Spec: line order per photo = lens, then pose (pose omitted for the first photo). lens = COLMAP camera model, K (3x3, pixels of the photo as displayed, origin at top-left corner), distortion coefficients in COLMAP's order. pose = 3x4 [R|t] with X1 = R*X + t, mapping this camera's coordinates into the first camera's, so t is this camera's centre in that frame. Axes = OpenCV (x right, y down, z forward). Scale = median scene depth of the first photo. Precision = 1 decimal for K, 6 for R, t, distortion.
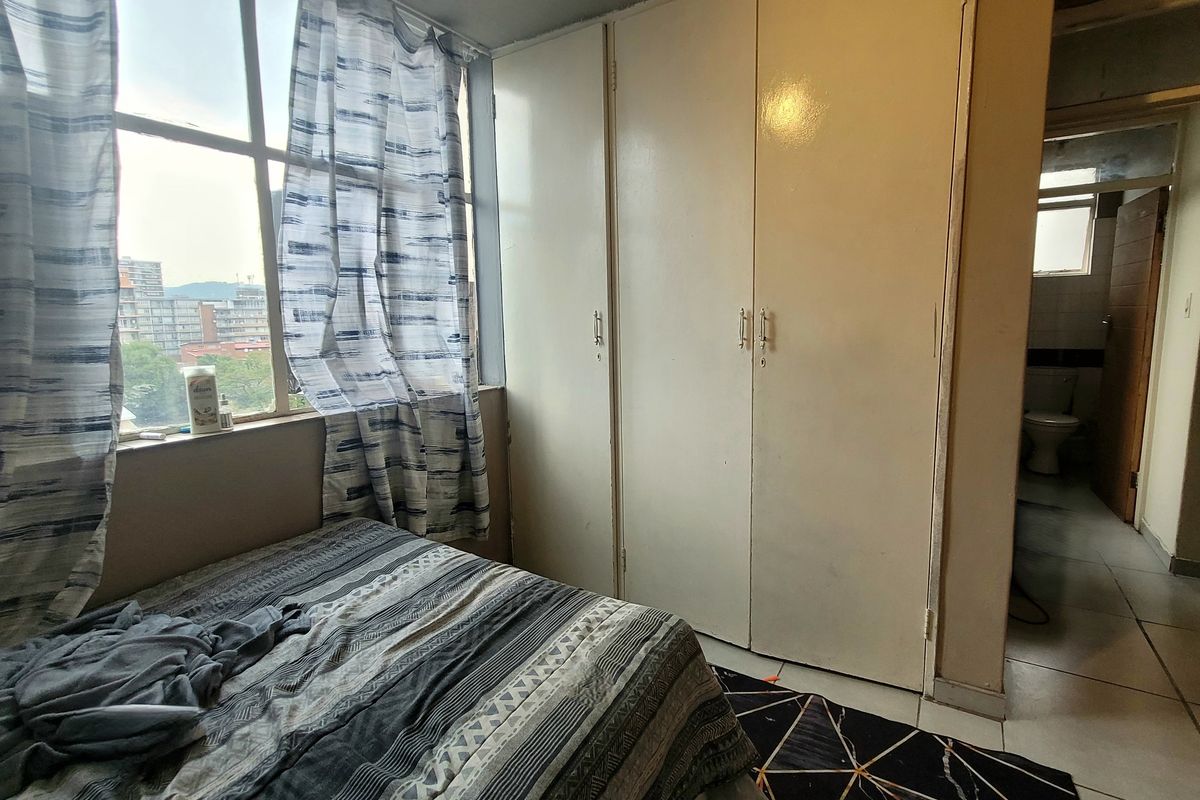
lens RADIAL K [[562.4, 0, 619.5], [0, 562.4, 384.9], [0, 0, 1]] dist [0.002035, 0.000235]
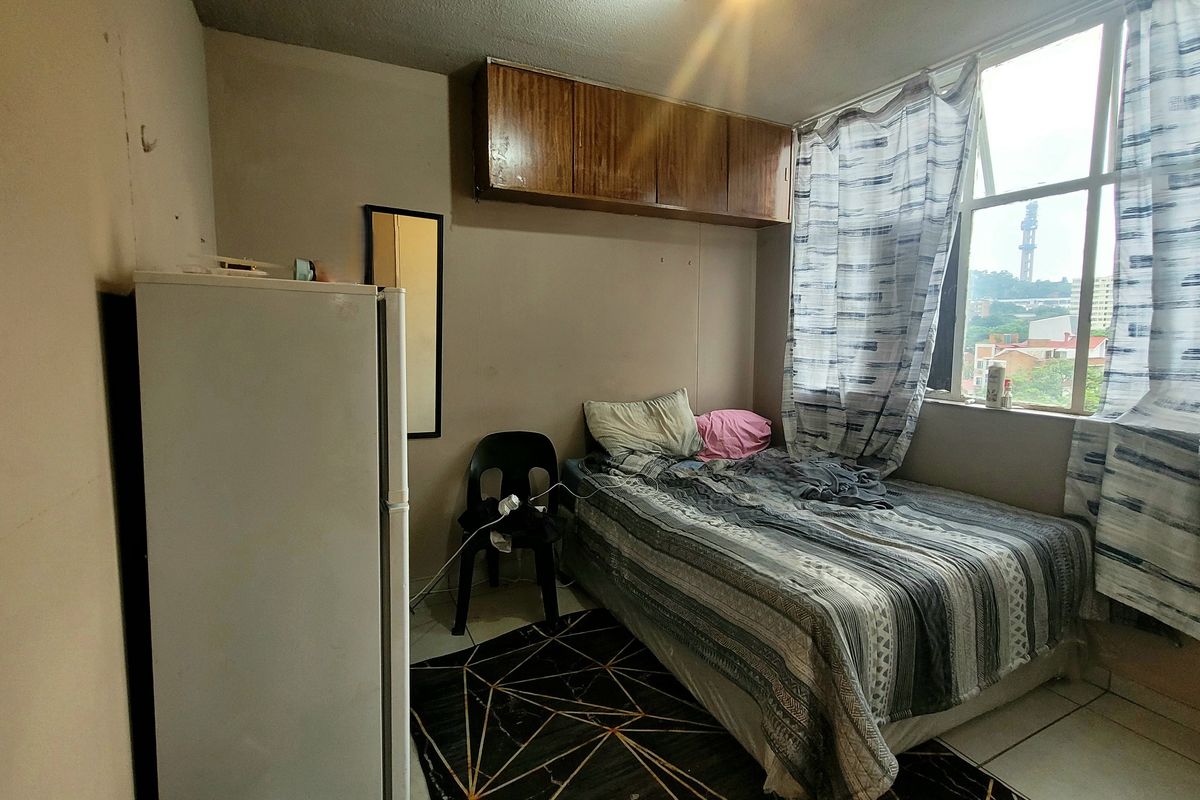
lens RADIAL K [[562.4, 0, 619.5], [0, 562.4, 384.9], [0, 0, 1]] dist [0.002035, 0.000235]
pose [[-0.520892, 0.097406, -0.848047, 1.078213], [-0.102810, 0.979078, 0.175605, -0.138191], [0.847409, 0.178659, -0.499979, 1.022796]]
